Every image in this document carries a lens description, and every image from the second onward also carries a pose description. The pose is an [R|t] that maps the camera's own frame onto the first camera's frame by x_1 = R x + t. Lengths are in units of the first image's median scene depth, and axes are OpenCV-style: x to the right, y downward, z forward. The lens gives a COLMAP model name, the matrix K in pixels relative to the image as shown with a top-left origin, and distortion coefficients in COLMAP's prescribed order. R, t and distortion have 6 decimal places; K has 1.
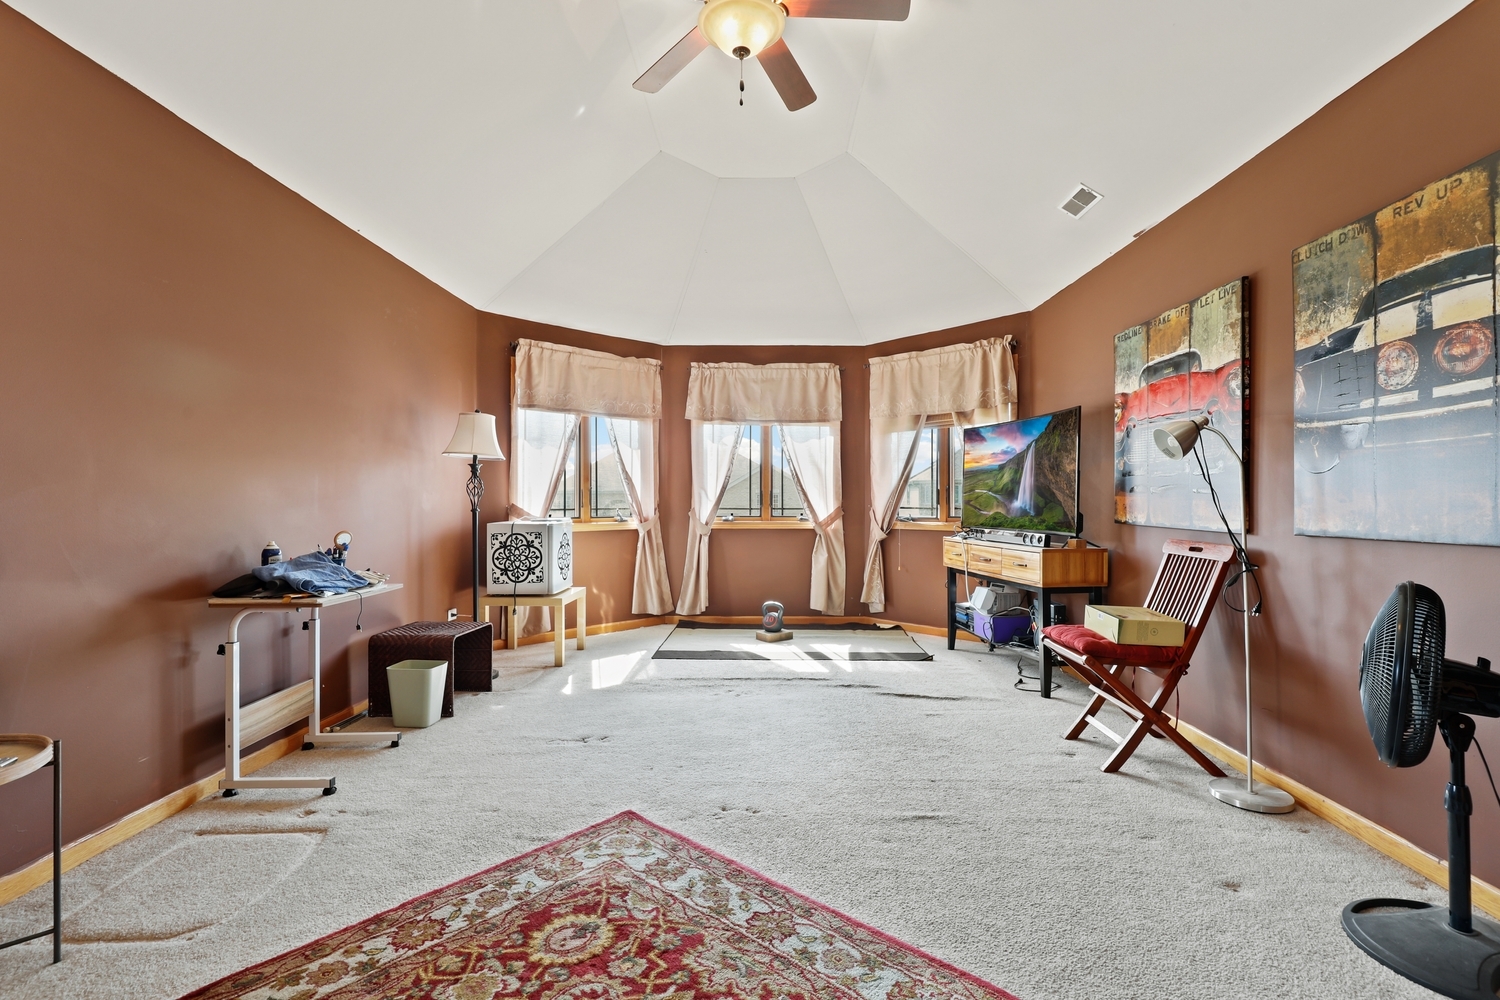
lens RADIAL K [[688.0, 0, 749.8], [0, 688.0, 504.0], [0, 0, 1]] dist [0.009748, -0.001230]
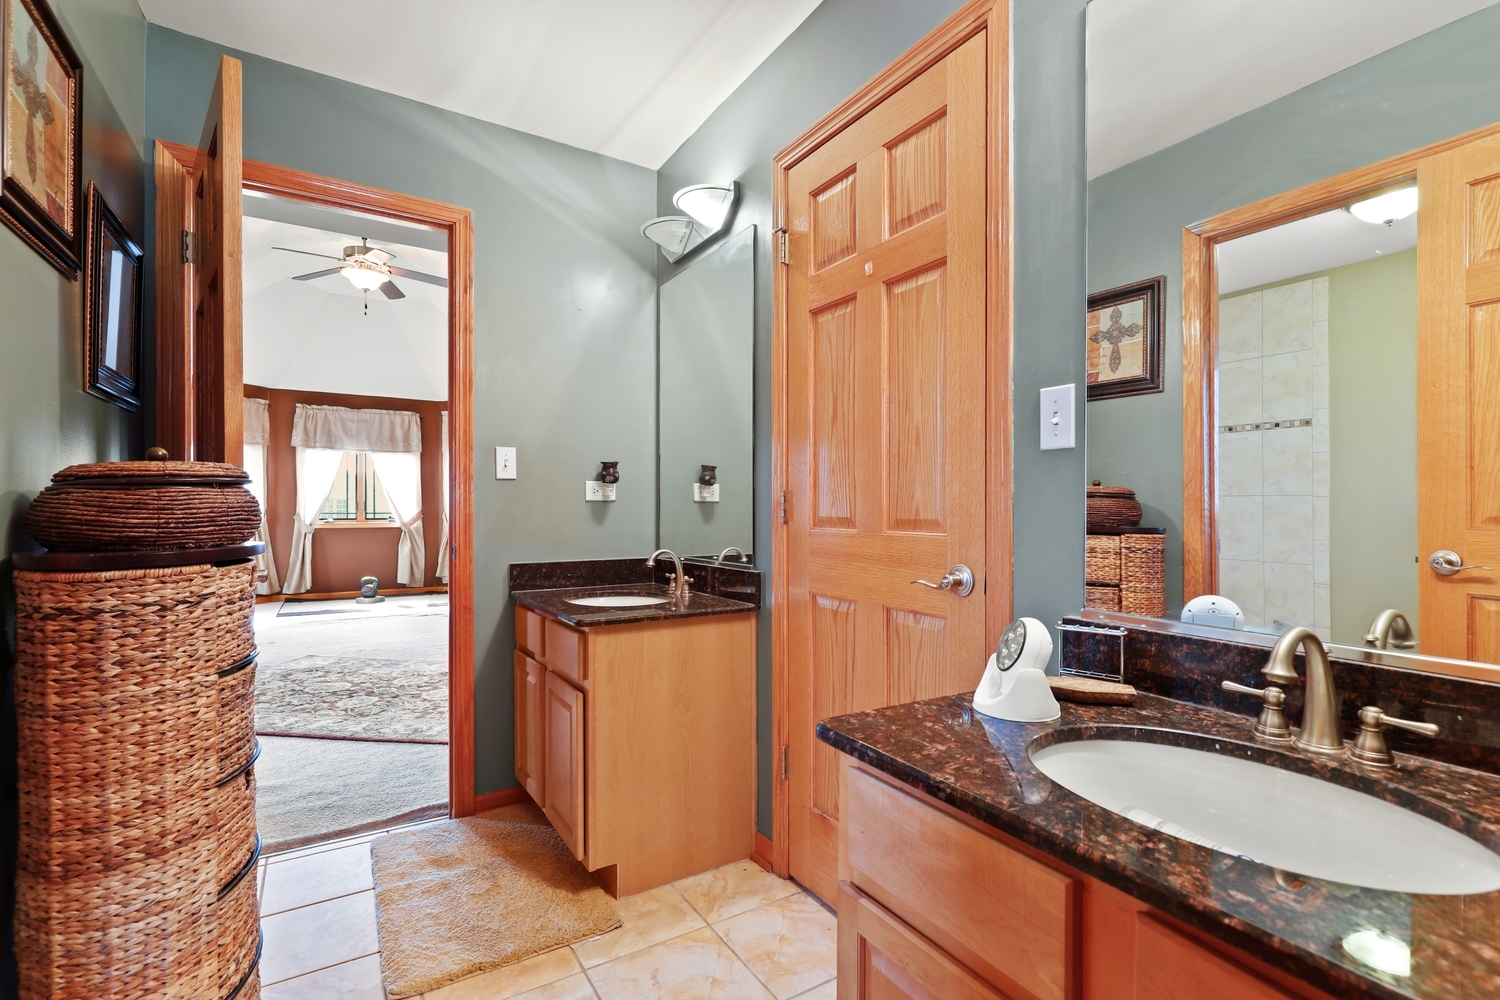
lens RADIAL K [[688.0, 0, 751.4], [0, 688.0, 507.4], [0, 0, 1]] dist [0.009748, -0.001230]
pose [[0.842927, -0.001265, 0.538027, -0.062431], [0.005407, 0.999967, -0.006120, 0.007962], [-0.538001, 0.008067, 0.842905, -0.598708]]
